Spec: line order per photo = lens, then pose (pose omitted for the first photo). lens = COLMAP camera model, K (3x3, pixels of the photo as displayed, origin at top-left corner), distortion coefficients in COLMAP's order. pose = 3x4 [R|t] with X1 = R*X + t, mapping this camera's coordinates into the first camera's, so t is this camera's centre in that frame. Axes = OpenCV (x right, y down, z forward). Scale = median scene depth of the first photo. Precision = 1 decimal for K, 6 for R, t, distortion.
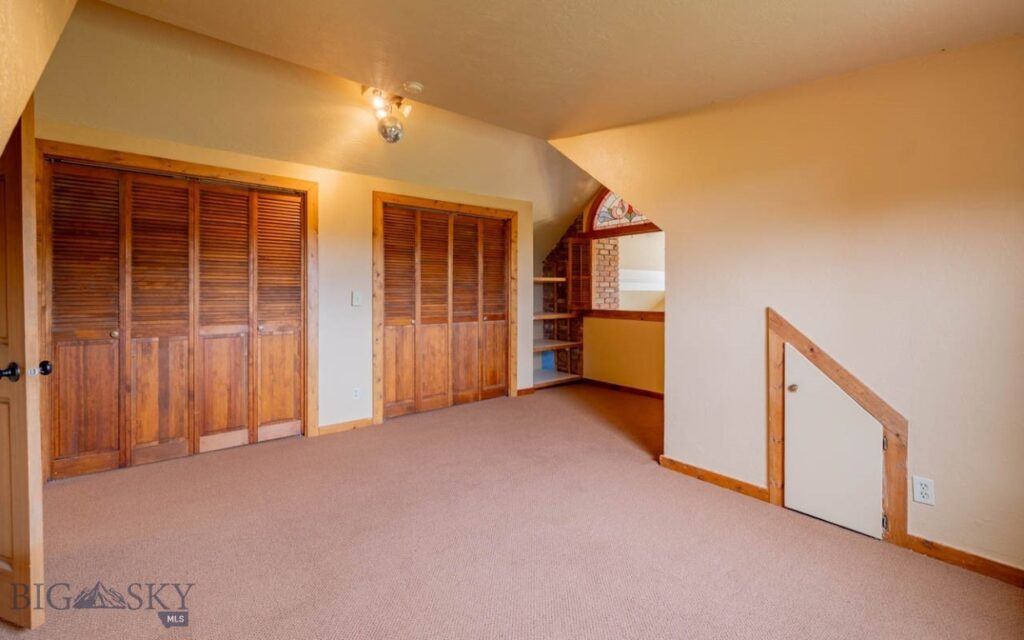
lens RADIAL K [[438.4, 0, 511.6], [0, 438.4, 297.5], [0, 0, 1]] dist [-0.002605, -0.000275]
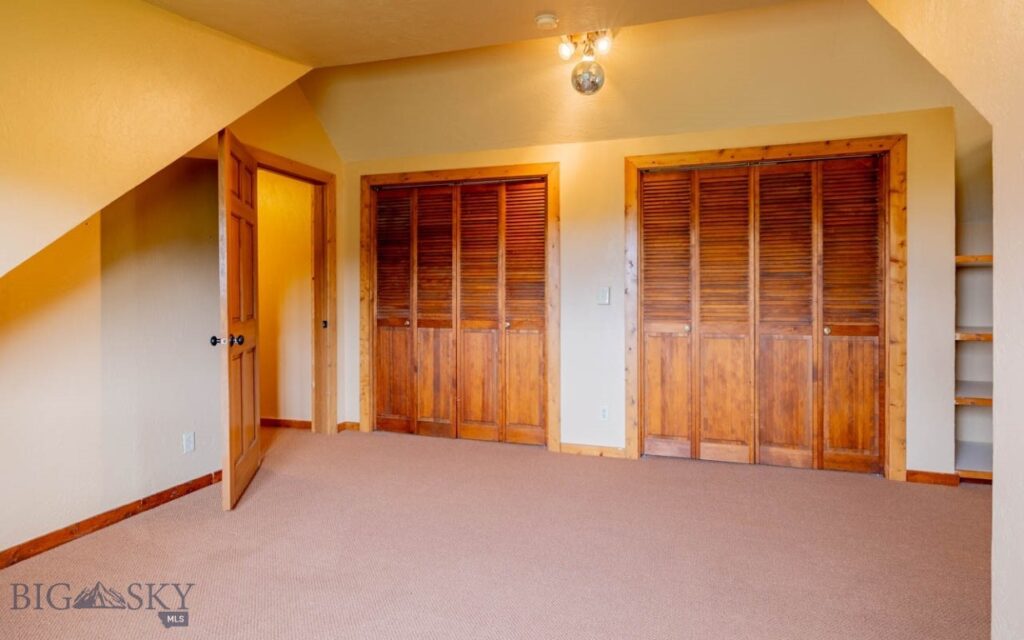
lens RADIAL K [[545.7, 0, 512.2], [0, 545.7, 293.2], [0, 0, 1]] dist [-0.003437, -0.000396]
pose [[0.546954, 0.005328, -0.837146, 0.366028], [-0.004235, 0.999985, 0.003597, -0.004066], [0.837152, 0.001578, 0.546968, 0.288615]]
